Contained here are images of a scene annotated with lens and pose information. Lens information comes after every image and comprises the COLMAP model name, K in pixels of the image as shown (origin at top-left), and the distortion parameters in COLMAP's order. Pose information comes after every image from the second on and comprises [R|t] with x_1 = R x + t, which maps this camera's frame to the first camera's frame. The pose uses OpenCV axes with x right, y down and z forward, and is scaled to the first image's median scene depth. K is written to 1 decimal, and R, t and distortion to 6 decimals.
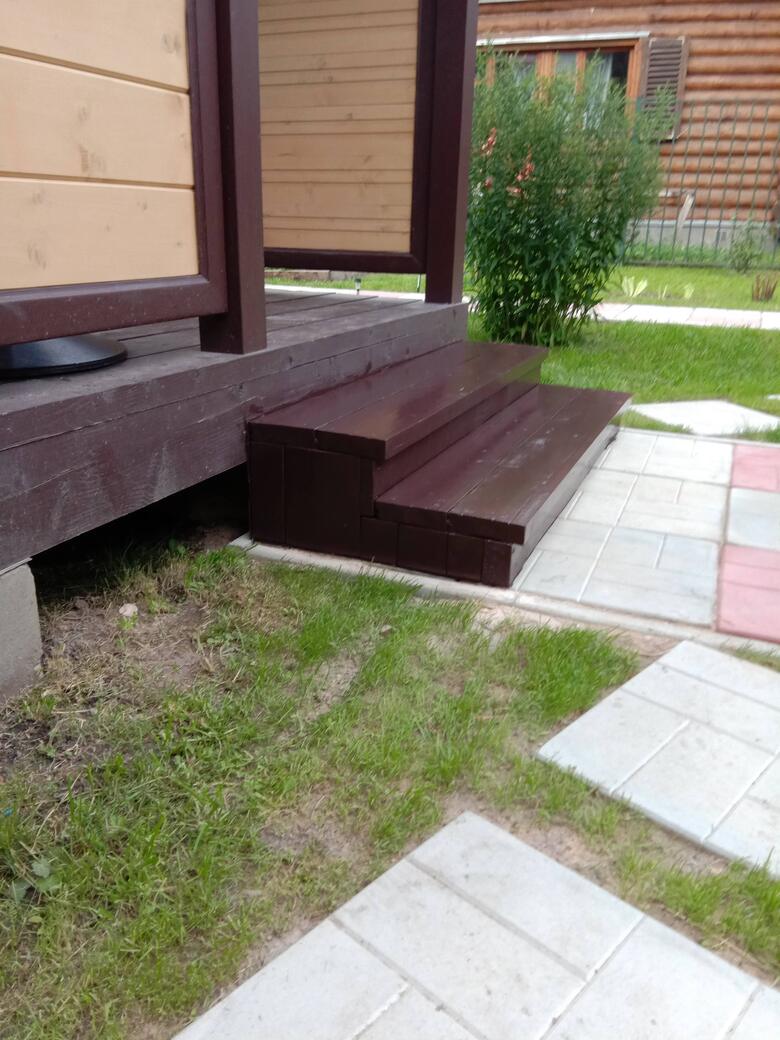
lens RADIAL K [[829.6, 0, 384.9], [0, 829.6, 517.5], [0, 0, 1]] dist [0.122555, -0.186363]
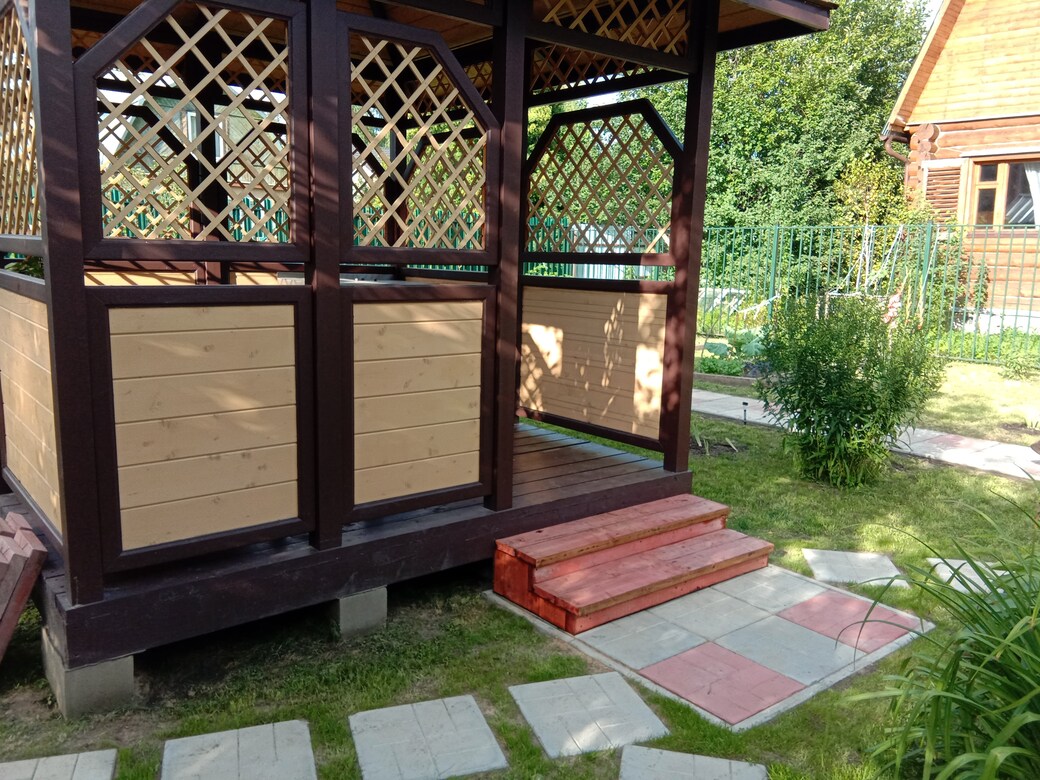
lens RADIAL K [[829.6, 0, 520.0], [0, 829.6, 390.0], [0, 0, 1]] dist [0.122555, -0.186363]
pose [[0.888618, 0.073631, -0.452700, 0.902991], [-0.161139, 0.974227, -0.157848, -0.164204], [0.429410, 0.213214, 0.877580, -1.082288]]
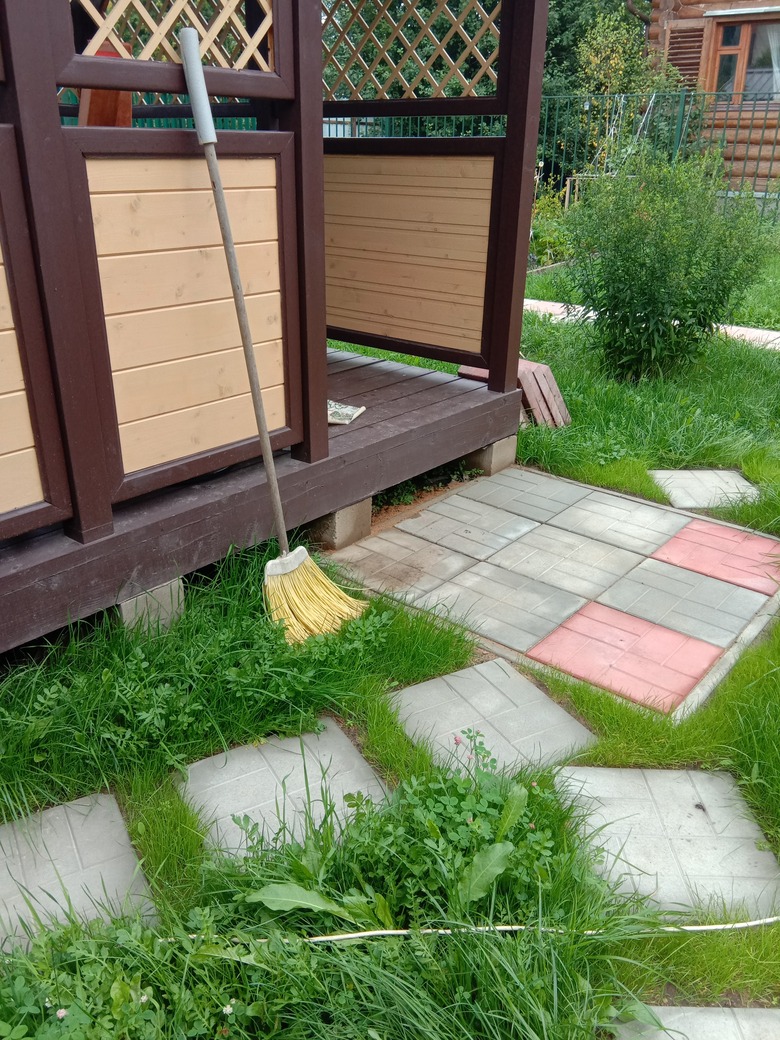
lens RADIAL K [[829.6, 0, 384.9], [0, 829.6, 517.5], [0, 0, 1]] dist [0.122555, -0.186363]
pose [[0.959465, 0.105164, -0.261473, 0.449496], [-0.088913, 0.993342, 0.073257, -0.218429], [0.267436, -0.047040, 0.962427, -0.665437]]
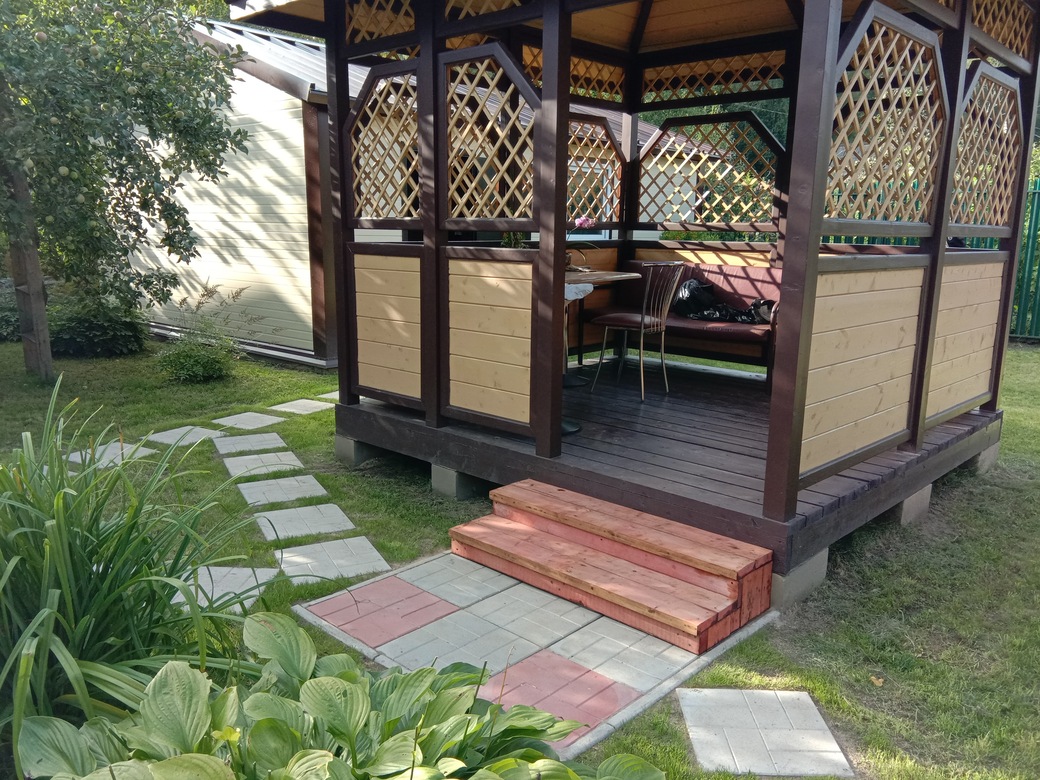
lens RADIAL K [[829.6, 0, 520.0], [0, 829.6, 390.0], [0, 0, 1]] dist [0.122555, -0.186363]
pose [[-0.334229, 0.149875, -0.930499, 2.198323], [-0.346551, 0.898570, 0.269211, -1.044516], [0.876466, 0.412444, -0.248389, 1.503701]]
